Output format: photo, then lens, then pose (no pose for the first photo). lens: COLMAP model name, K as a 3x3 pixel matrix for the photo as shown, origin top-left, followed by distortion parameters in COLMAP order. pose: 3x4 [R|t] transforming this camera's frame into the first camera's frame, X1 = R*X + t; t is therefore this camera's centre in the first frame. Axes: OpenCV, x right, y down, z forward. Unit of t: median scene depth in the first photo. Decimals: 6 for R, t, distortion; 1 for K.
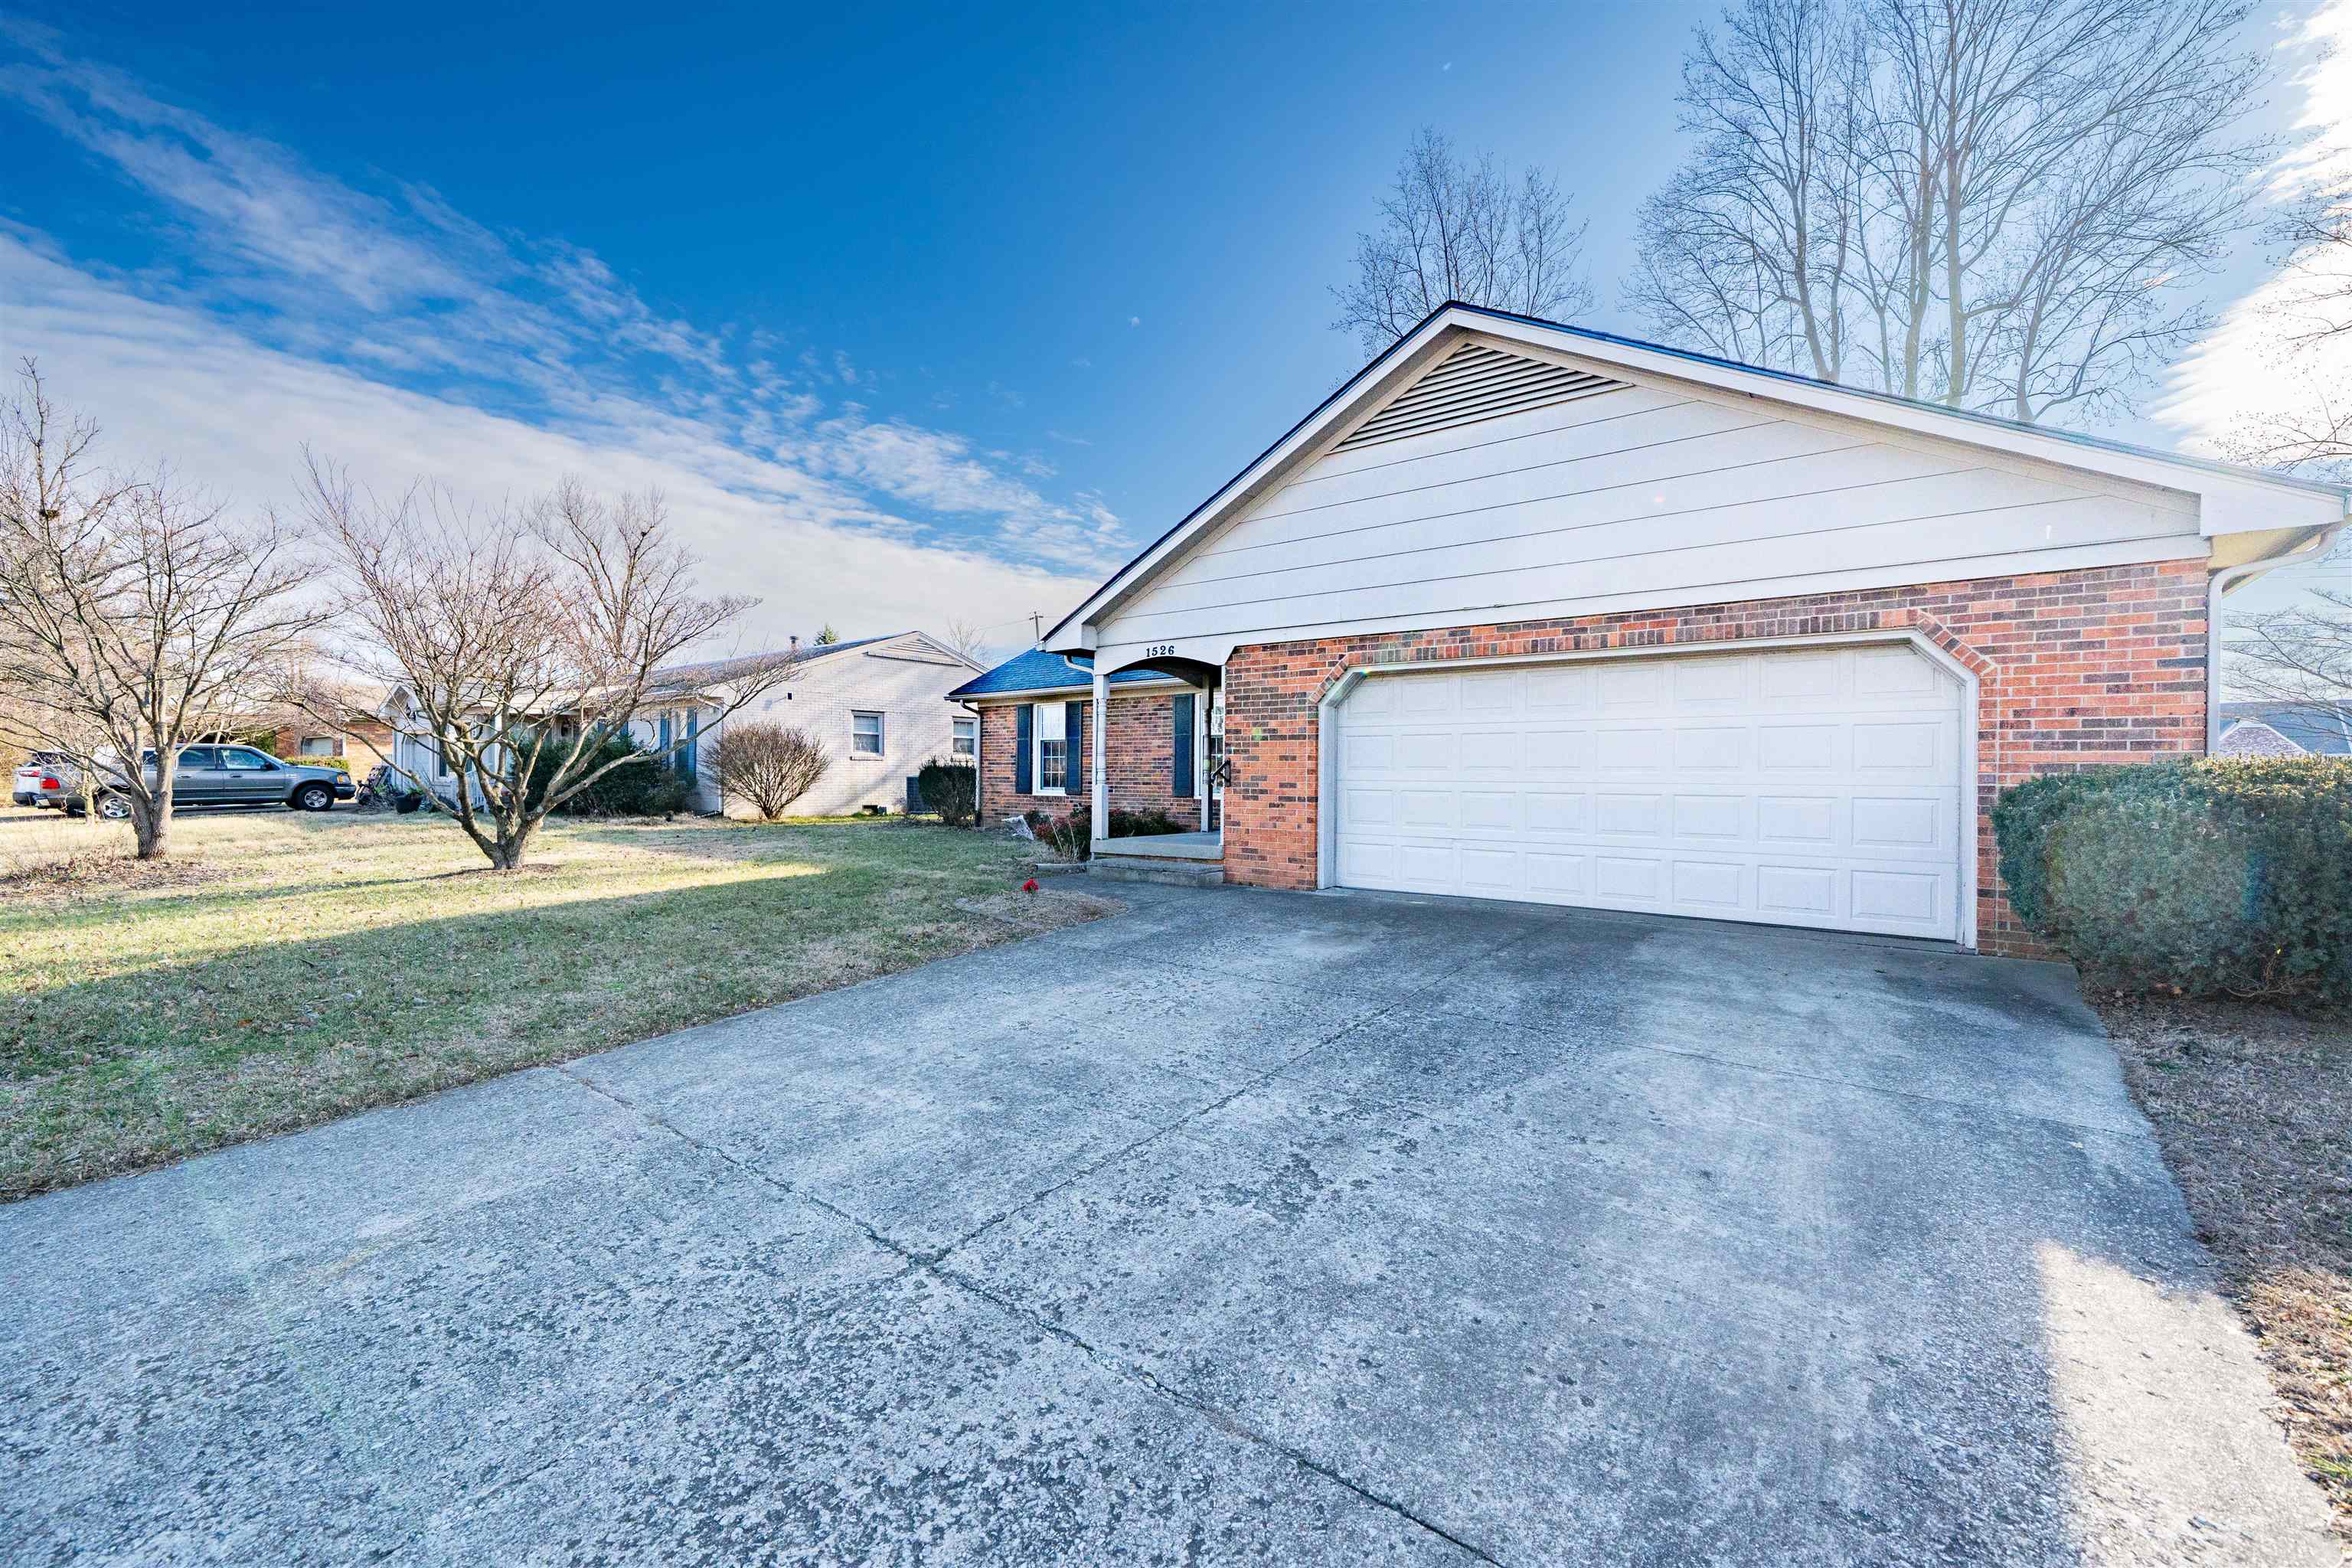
lens RADIAL K [[921.0, 0, 1172.7], [0, 921.0, 775.6], [0, 0, 1]] dist [-0.000845, -0.000210]
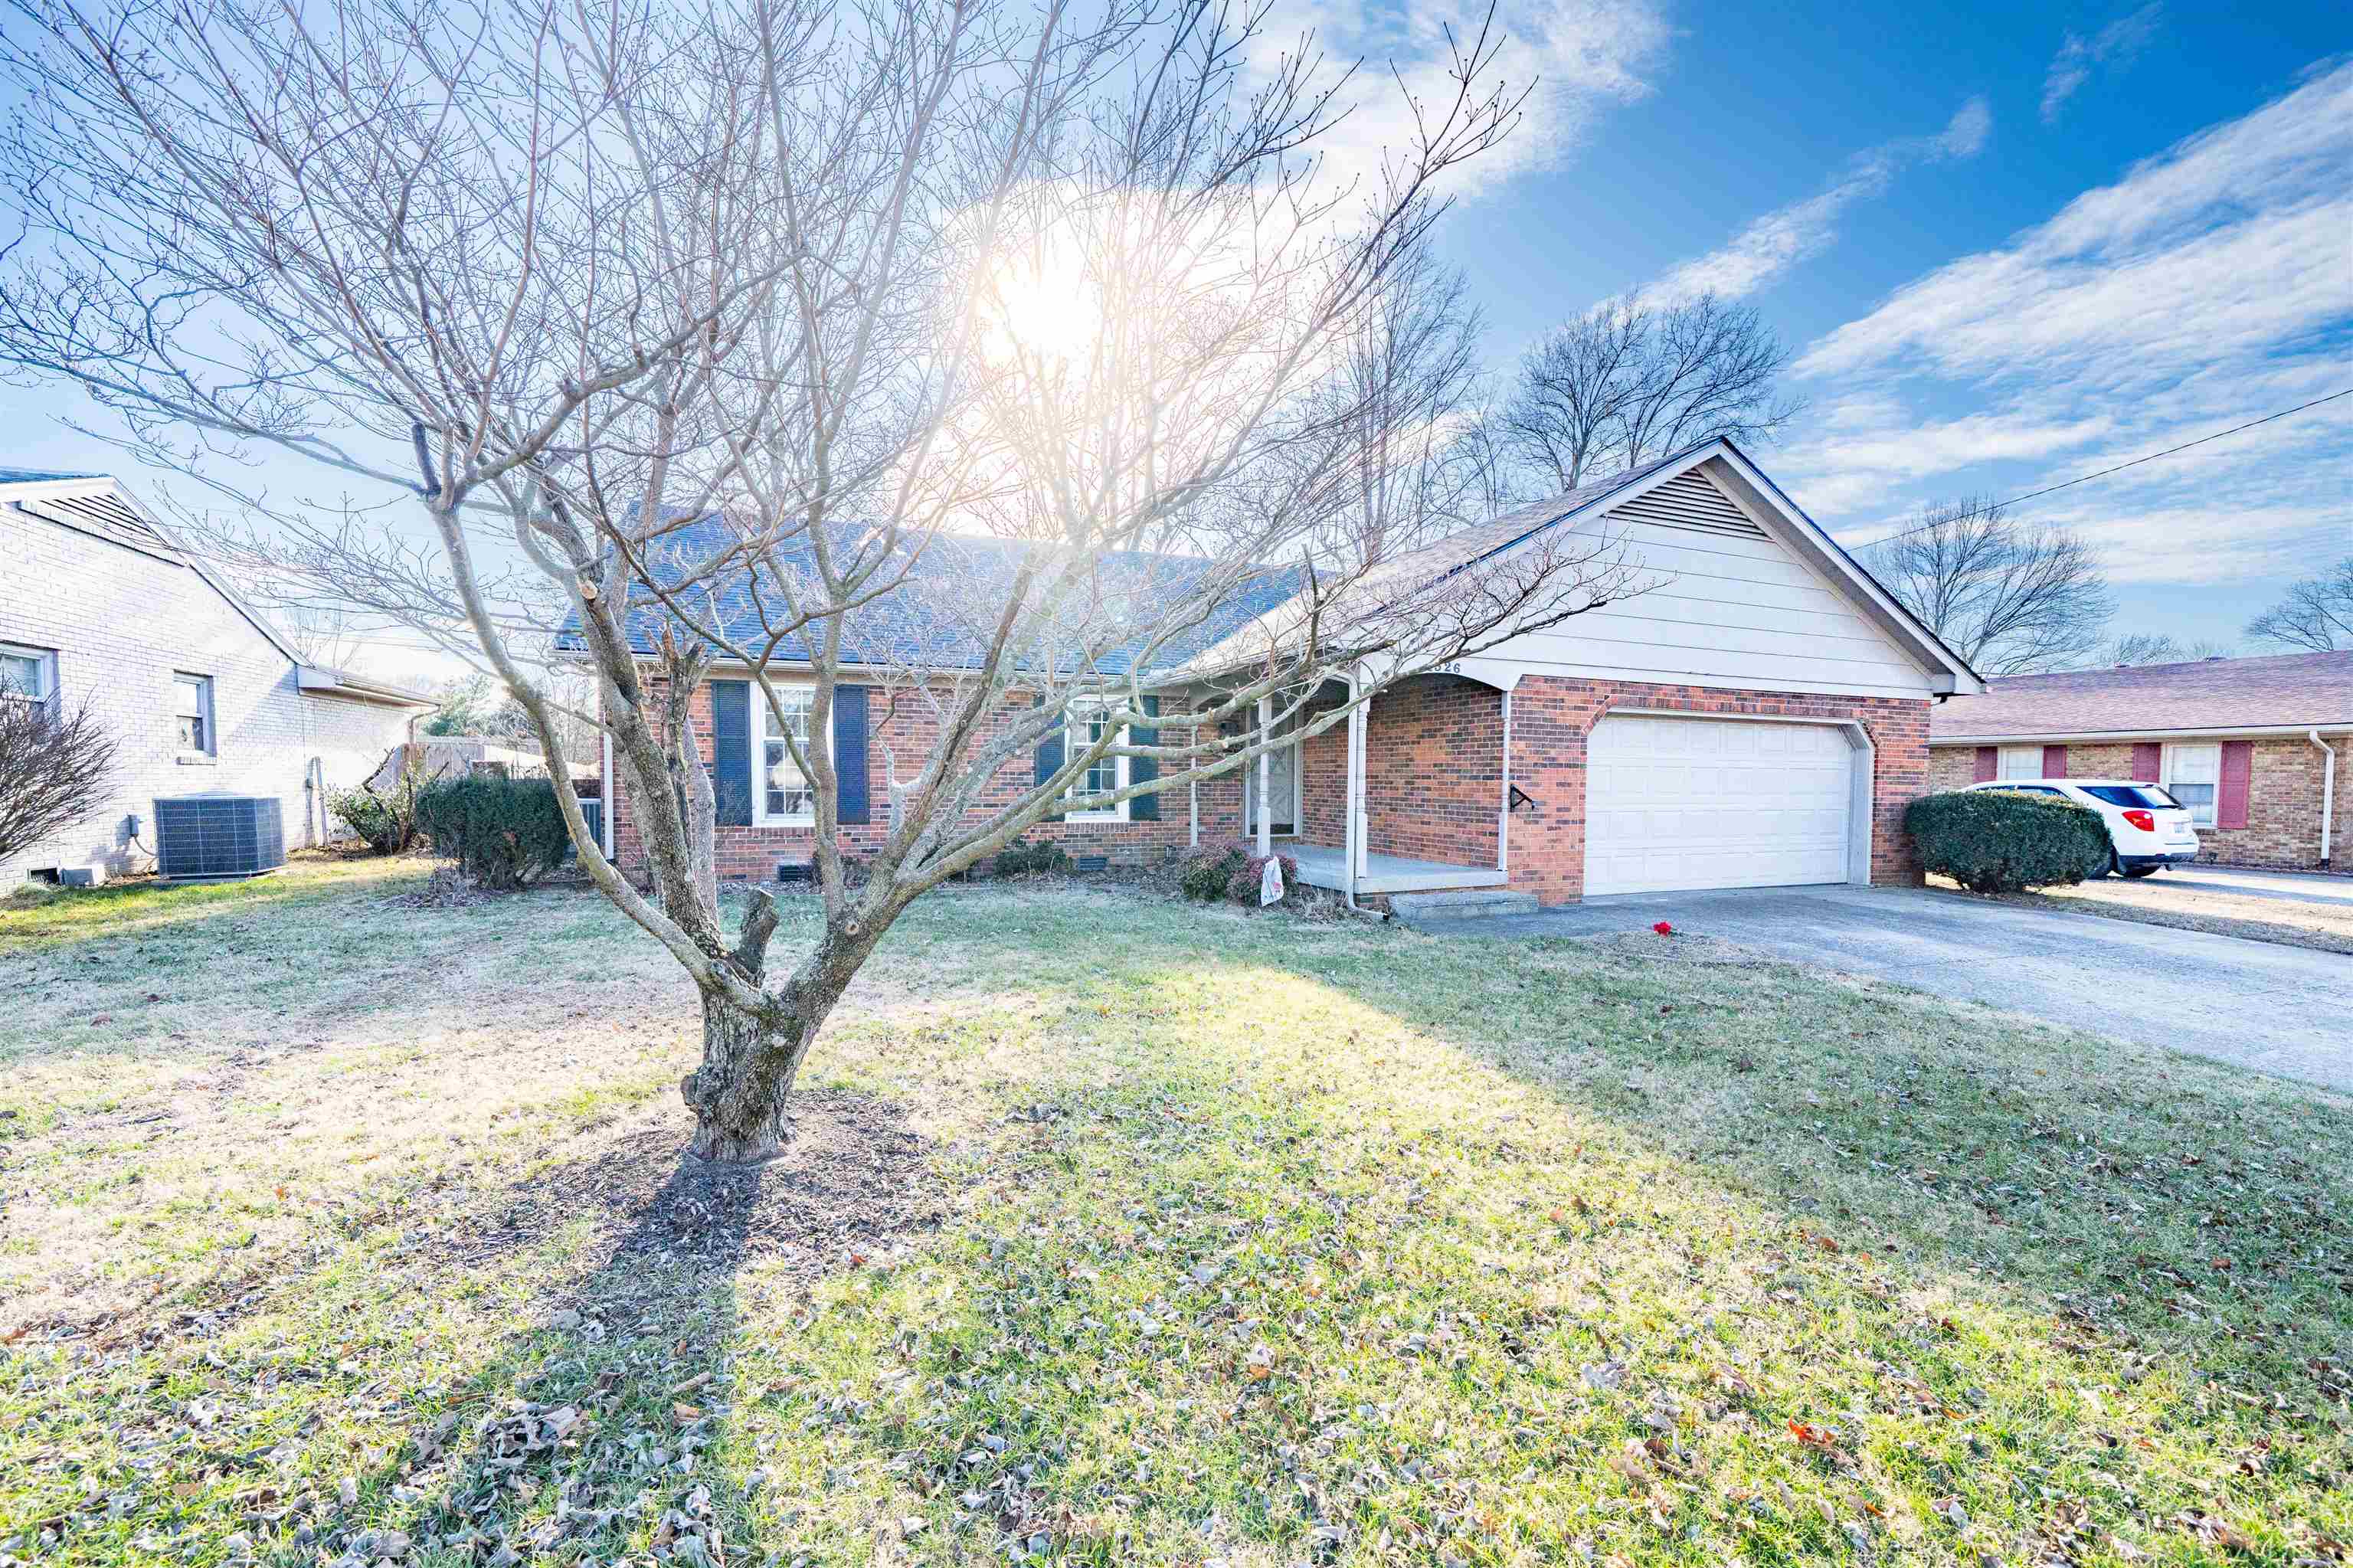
lens RADIAL K [[921.4, 0, 1173.2], [0, 921.4, 775.6], [0, 0, 1]] dist [-0.000845, -0.000210]
pose [[0.511531, -0.002543, 0.859261, -1.044971], [-0.002536, 0.999987, 0.004469, -0.033168], [-0.859261, -0.004465, 0.511518, 0.840913]]
